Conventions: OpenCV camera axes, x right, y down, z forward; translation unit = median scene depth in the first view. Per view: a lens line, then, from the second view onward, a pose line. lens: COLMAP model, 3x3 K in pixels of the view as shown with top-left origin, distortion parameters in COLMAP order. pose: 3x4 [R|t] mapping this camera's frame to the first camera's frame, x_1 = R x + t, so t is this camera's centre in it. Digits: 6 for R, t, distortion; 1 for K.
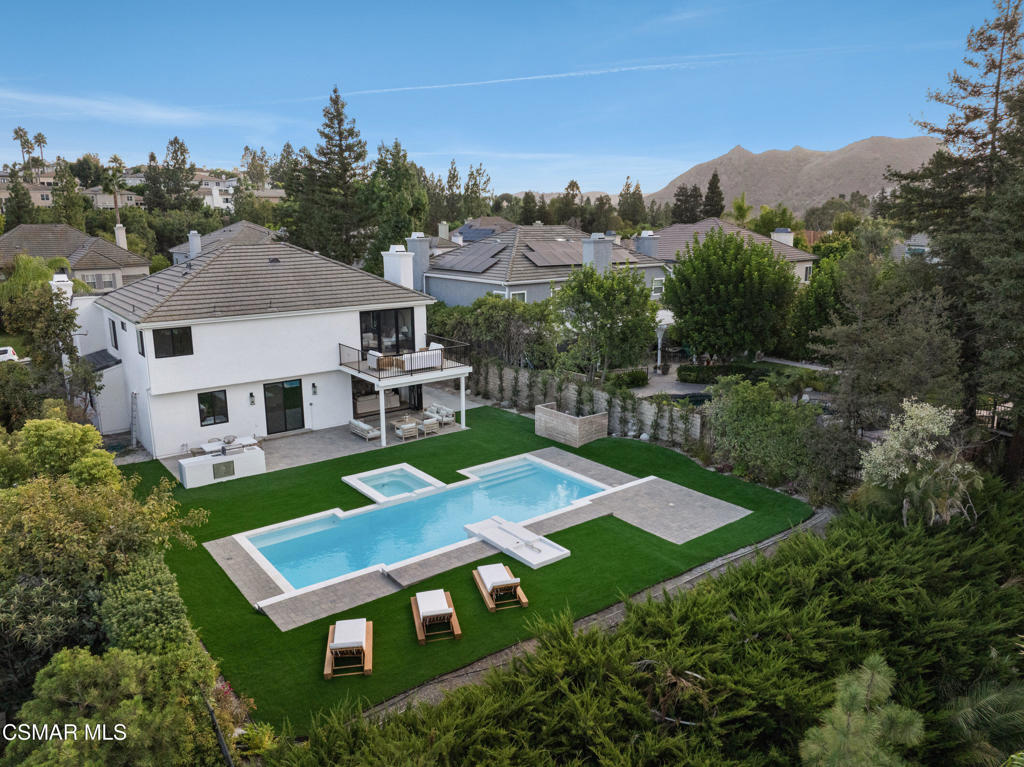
lens RADIAL K [[715.3, 0, 512.0], [0, 715.3, 383.5], [0, 0, 1]] dist [-0.038620, 0.003430]
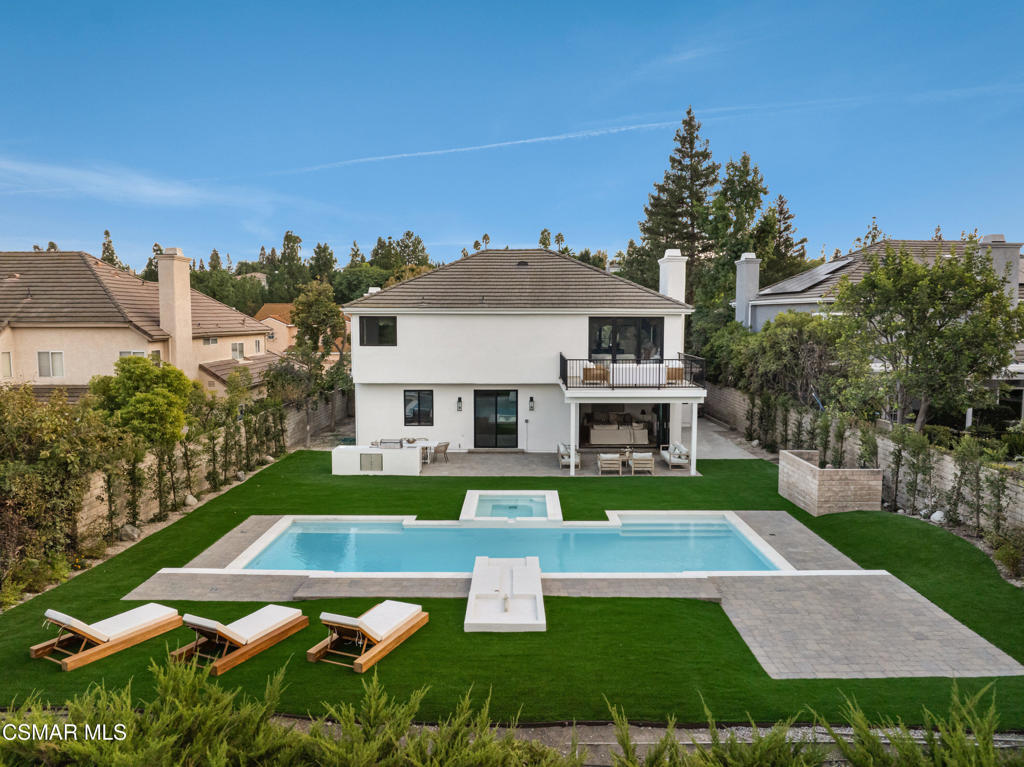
lens RADIAL K [[715.3, 0, 512.0], [0, 715.3, 383.5], [0, 0, 1]] dist [-0.038620, 0.003430]
pose [[0.781197, 0.060163, -0.621379, 0.272253], [-0.142175, 0.986335, -0.083243, 0.066585], [0.607880, 0.153374, 0.779076, 0.349877]]
